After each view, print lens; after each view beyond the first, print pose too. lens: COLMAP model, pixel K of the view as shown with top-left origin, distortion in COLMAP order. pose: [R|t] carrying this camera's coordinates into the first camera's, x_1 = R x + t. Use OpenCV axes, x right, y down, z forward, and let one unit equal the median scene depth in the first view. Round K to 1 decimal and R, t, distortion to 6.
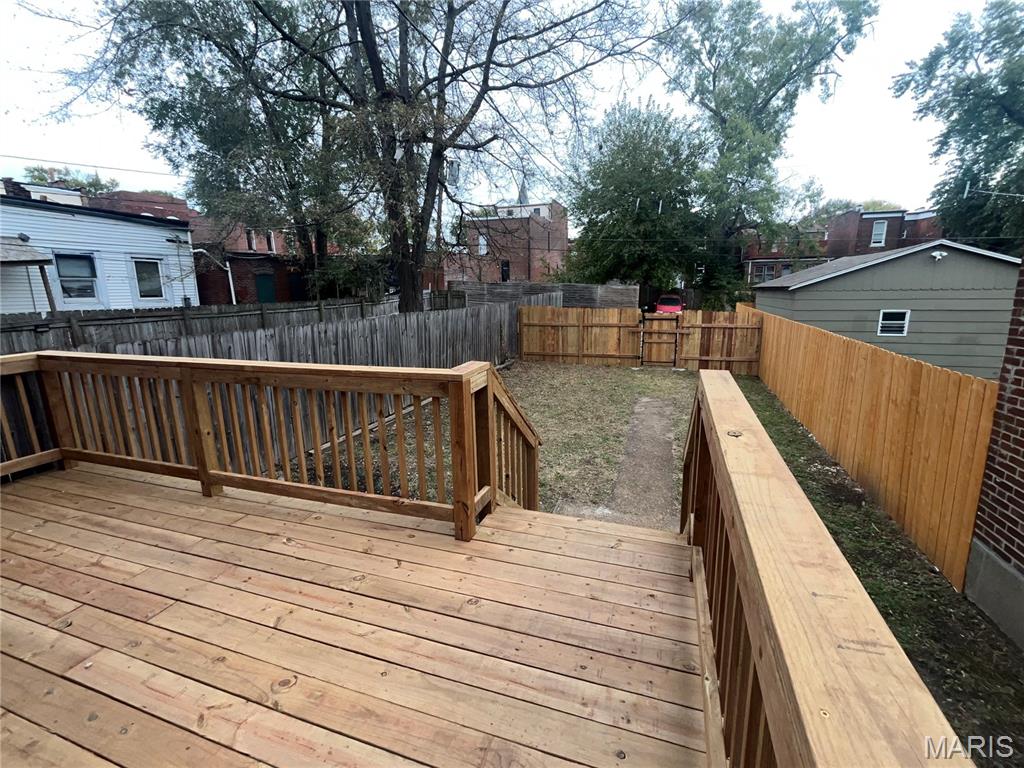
lens RADIAL K [[442.6, 0, 515.4], [0, 442.6, 382.0], [0, 0, 1]] dist [-0.000124, 0.000116]
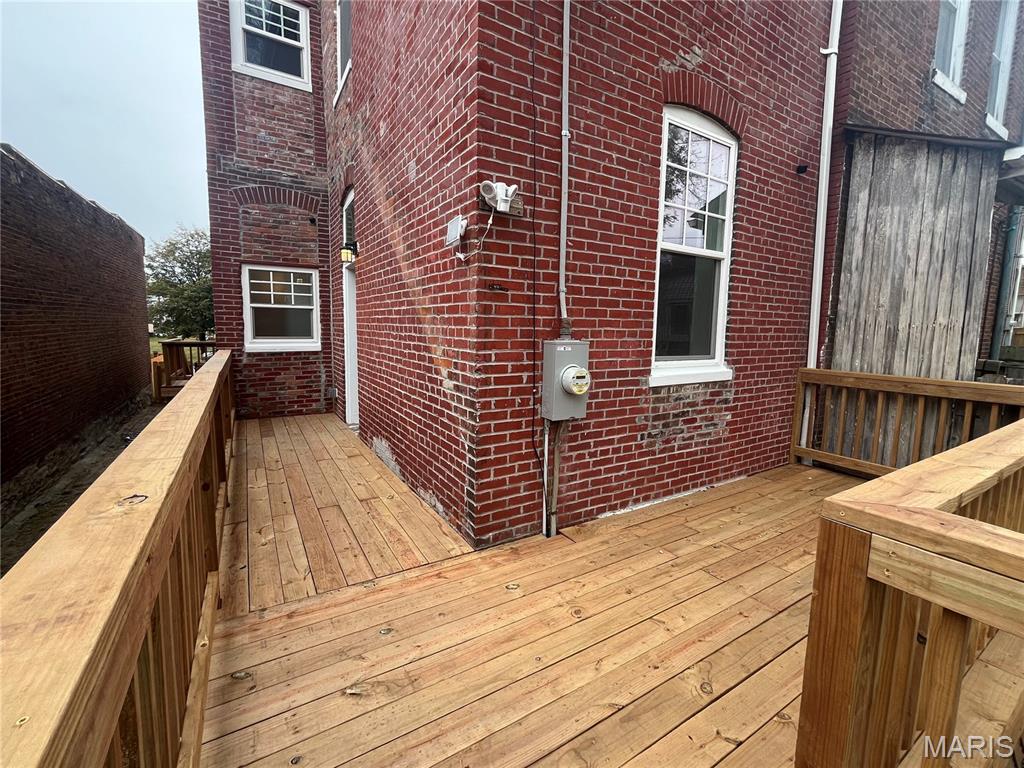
lens RADIAL K [[442.6, 0, 513.1], [0, 442.6, 376.2], [0, 0, 1]] dist [-0.000124, 0.000116]
pose [[-0.630863, 0.083415, -0.771398, 0.314059], [-0.167316, 0.956188, 0.240230, -0.144349], [0.757640, 0.280619, -0.589266, 0.866806]]
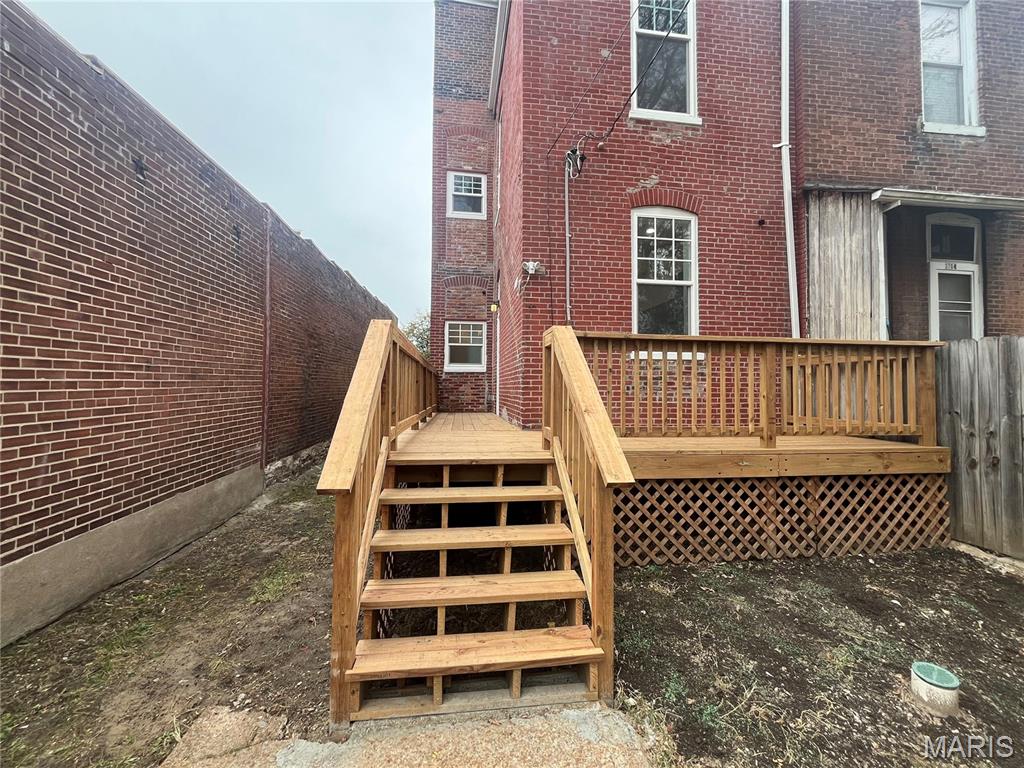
lens RADIAL K [[442.6, 0, 512.0], [0, 442.6, 378.7], [0, 0, 1]] dist [-0.000124, 0.000116]
pose [[-0.893889, -0.009687, -0.448183, 0.481381], [-0.088500, 0.983904, 0.155246, -0.104779], [0.439465, 0.178437, -0.880358, 1.556856]]
